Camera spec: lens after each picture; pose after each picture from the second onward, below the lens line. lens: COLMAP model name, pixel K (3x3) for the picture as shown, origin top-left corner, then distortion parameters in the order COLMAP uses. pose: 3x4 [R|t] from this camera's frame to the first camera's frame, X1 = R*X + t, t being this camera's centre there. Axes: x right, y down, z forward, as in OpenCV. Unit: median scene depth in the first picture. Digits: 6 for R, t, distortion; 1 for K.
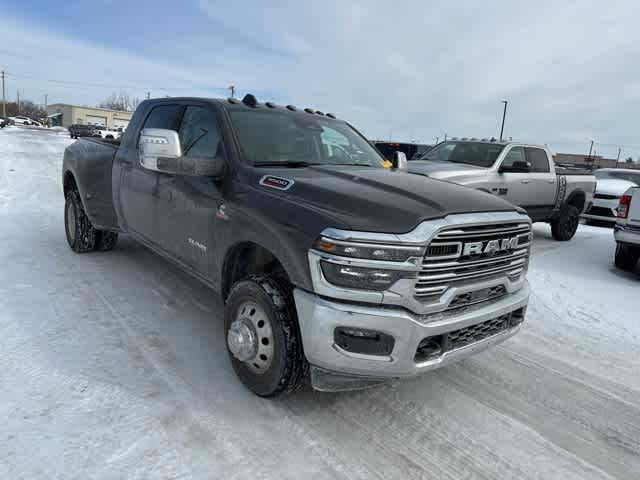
lens RADIAL K [[452.3, 0, 314.4], [0, 452.3, 238.0], [0, 0, 1]] dist [0.051127, -0.056080]
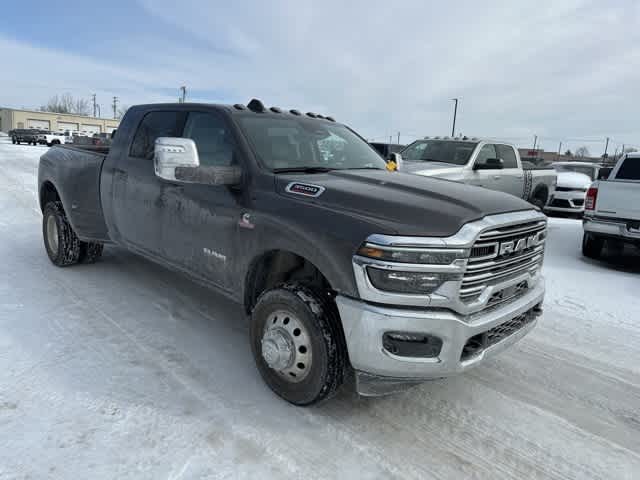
lens RADIAL K [[452.3, 0, 314.4], [0, 452.3, 238.0], [0, 0, 1]] dist [0.051127, -0.056080]
pose [[0.994743, -0.041473, 0.093626, -0.152624], [0.041348, 0.999139, 0.003275, -0.017408], [-0.093682, 0.000614, 0.995602, 0.006838]]
